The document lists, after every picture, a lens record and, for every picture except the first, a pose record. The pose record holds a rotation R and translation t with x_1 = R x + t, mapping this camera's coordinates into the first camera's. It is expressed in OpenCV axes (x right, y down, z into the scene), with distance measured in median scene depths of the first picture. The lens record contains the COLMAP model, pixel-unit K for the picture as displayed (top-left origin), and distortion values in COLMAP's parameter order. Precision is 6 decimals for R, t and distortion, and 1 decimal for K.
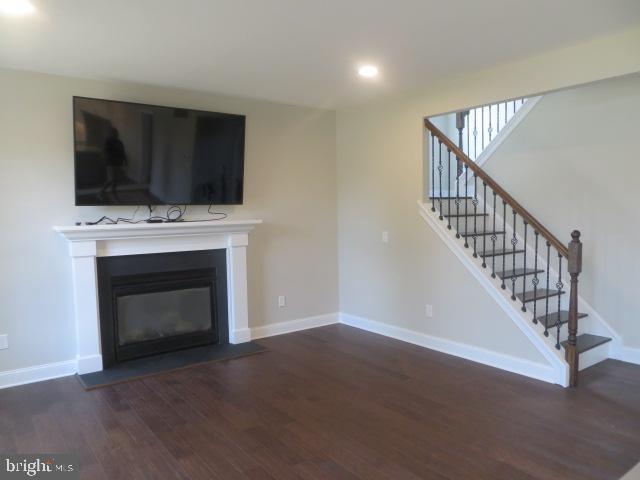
lens RADIAL K [[483.6, 0, 319.8], [0, 483.6, 238.8], [0, 0, 1]] dist [-0.013289, 0.004778]
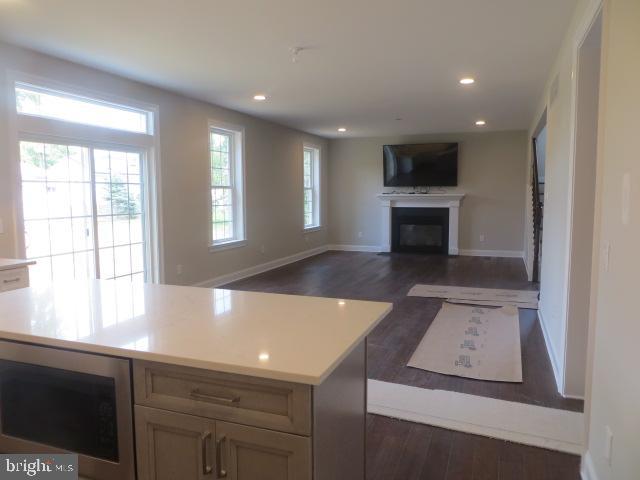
lens RADIAL K [[483.6, 0, 320.4], [0, 483.6, 239.4], [0, 0, 1]] dist [-0.013289, 0.004778]
pose [[0.523646, 0.097315, -0.846360, 1.300648], [-0.054761, 0.995245, 0.080553, 0.019984], [0.850174, 0.004166, 0.526485, -0.561657]]
